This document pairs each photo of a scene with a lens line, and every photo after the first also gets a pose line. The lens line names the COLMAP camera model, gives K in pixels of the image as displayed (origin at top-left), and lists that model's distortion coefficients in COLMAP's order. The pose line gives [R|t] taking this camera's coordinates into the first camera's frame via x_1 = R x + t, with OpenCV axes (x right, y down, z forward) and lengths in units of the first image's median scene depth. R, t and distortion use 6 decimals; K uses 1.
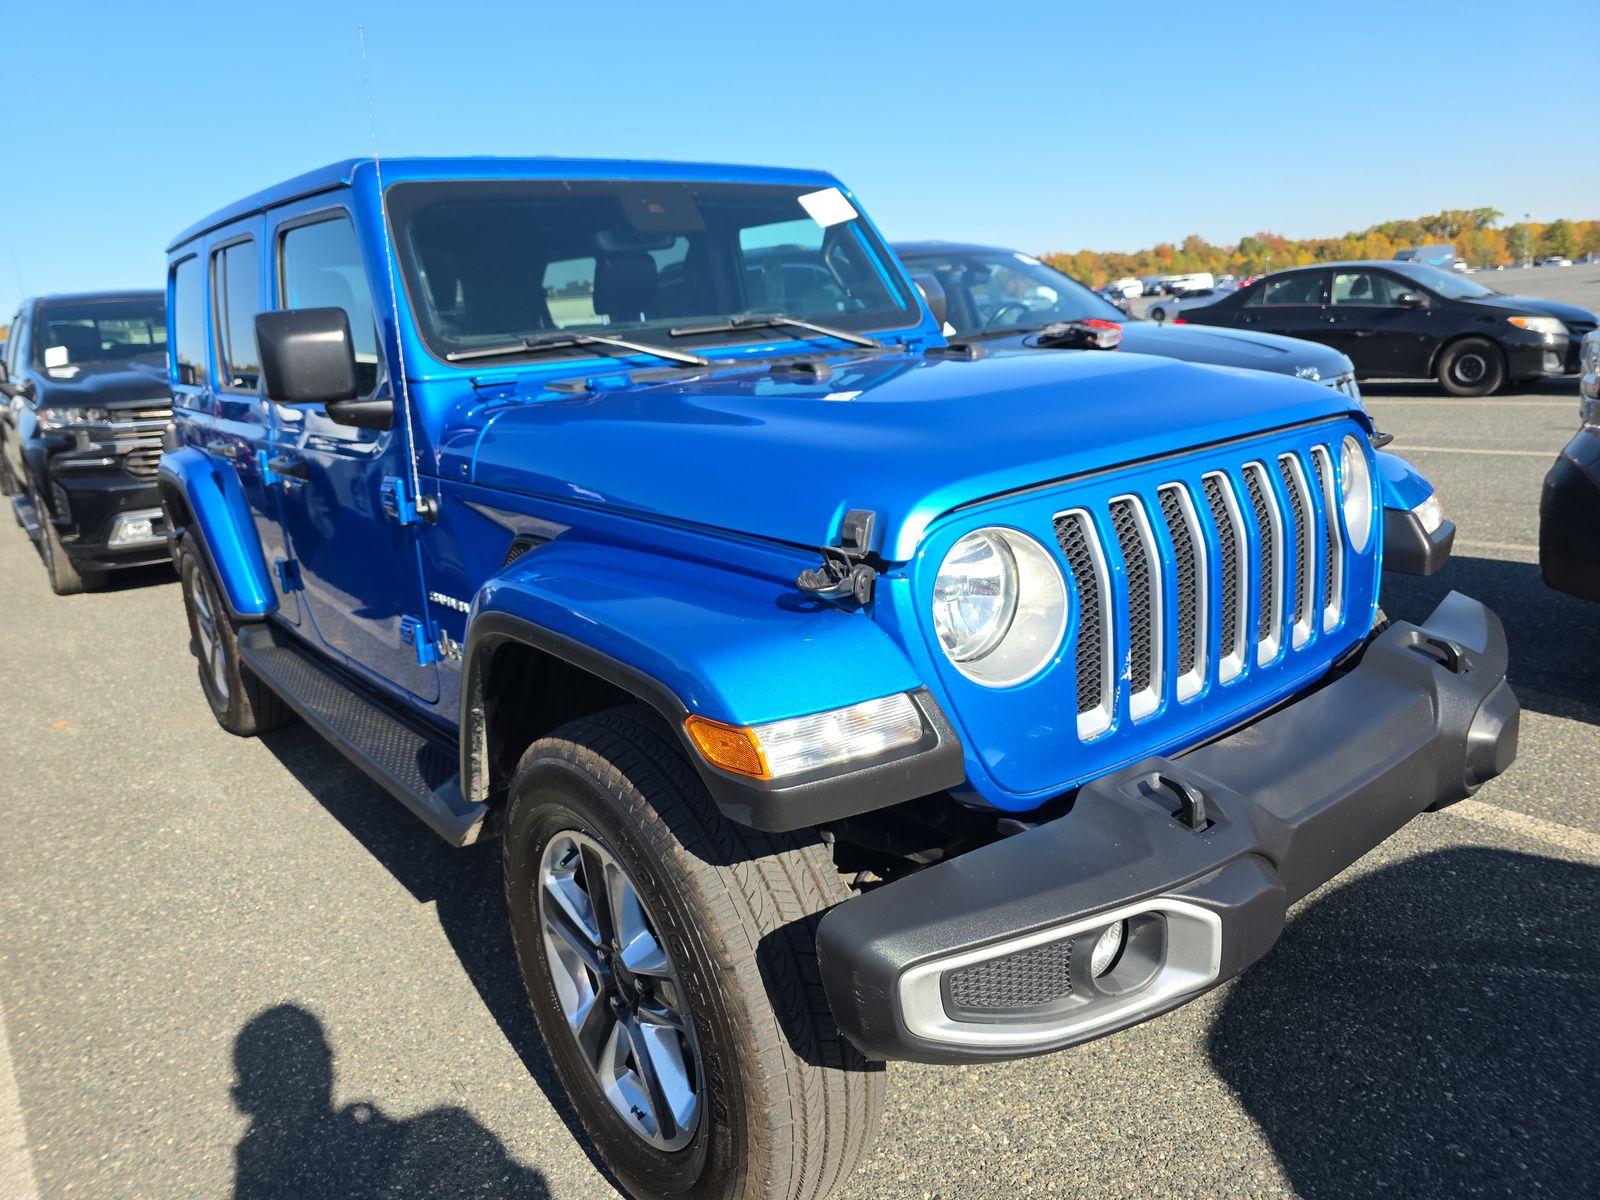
lens RADIAL K [[1121.6, 0, 800.0], [0, 1121.6, 585.8], [0, 0, 1]] dist [0.060217, -0.071687]
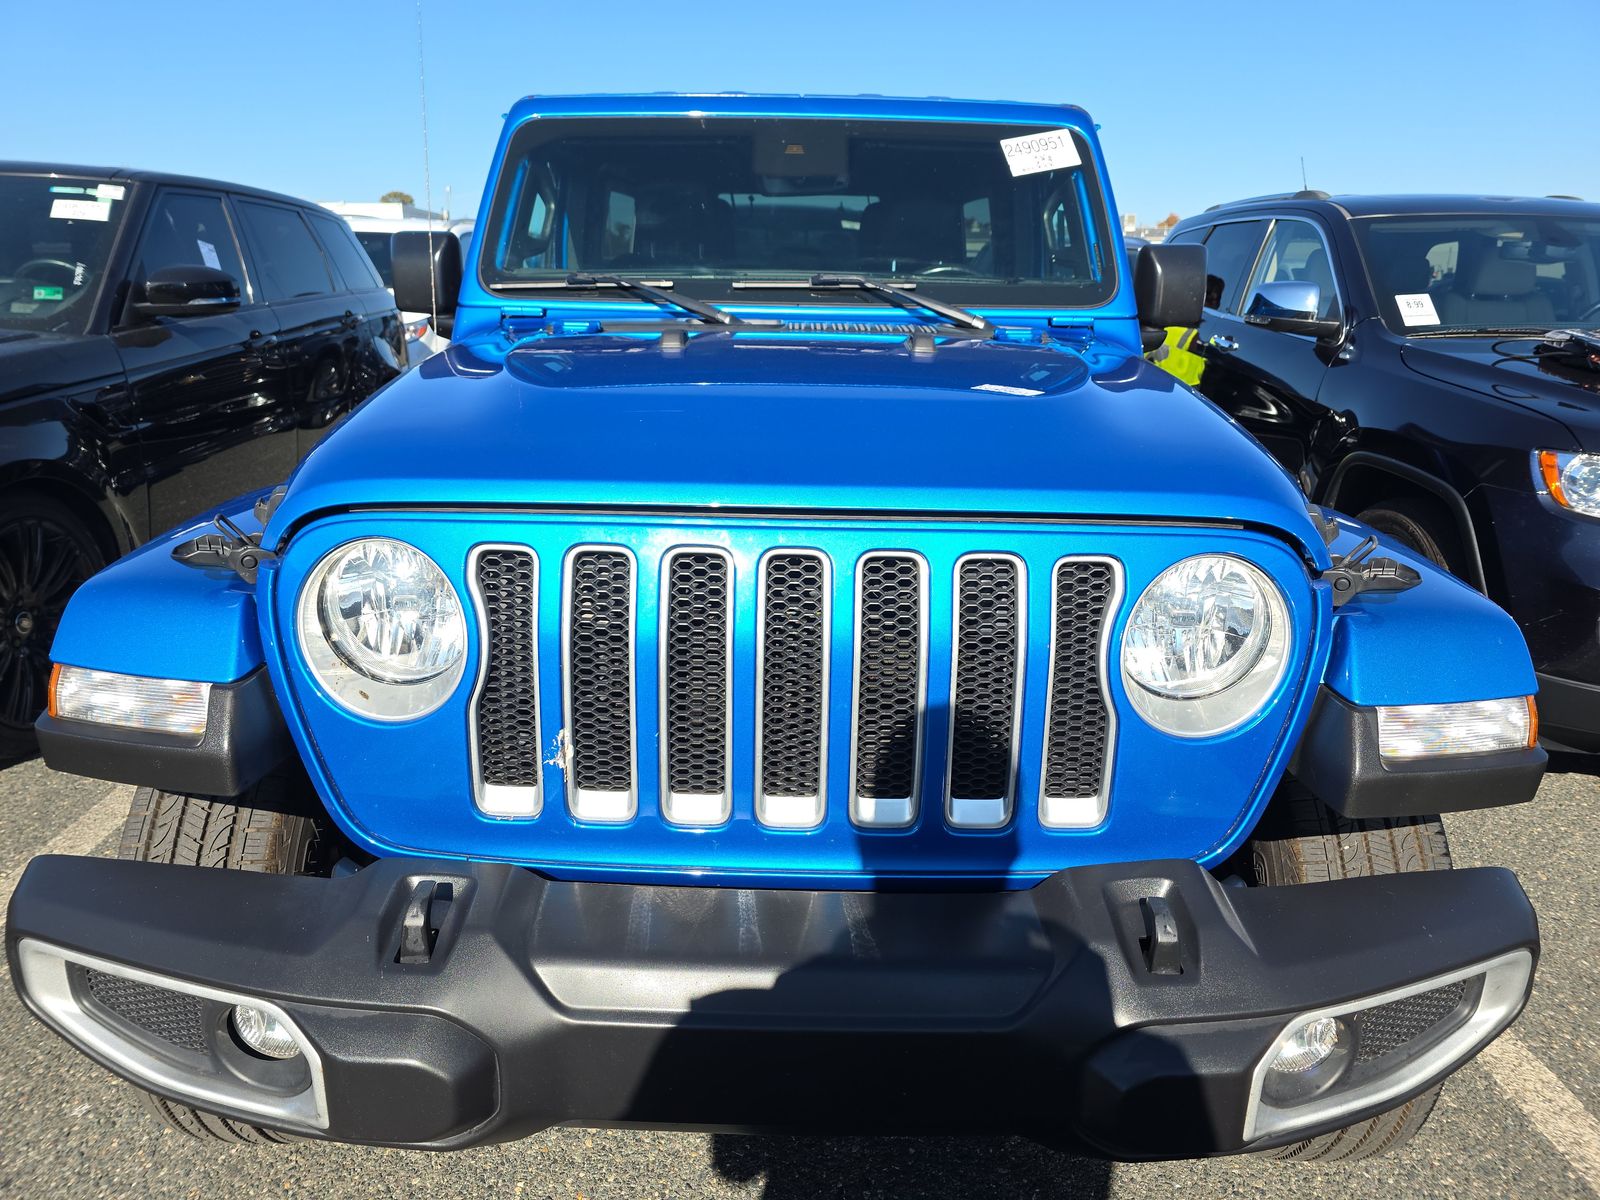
lens RADIAL K [[1121.6, 0, 800.0], [0, 1121.6, 585.8], [0, 0, 1]] dist [0.060217, -0.071687]
pose [[0.769141, 0.254225, -0.586337, 0.584877], [-0.220906, 0.966679, 0.129356, -0.124769], [0.599685, 0.030032, 0.799672, 0.311972]]
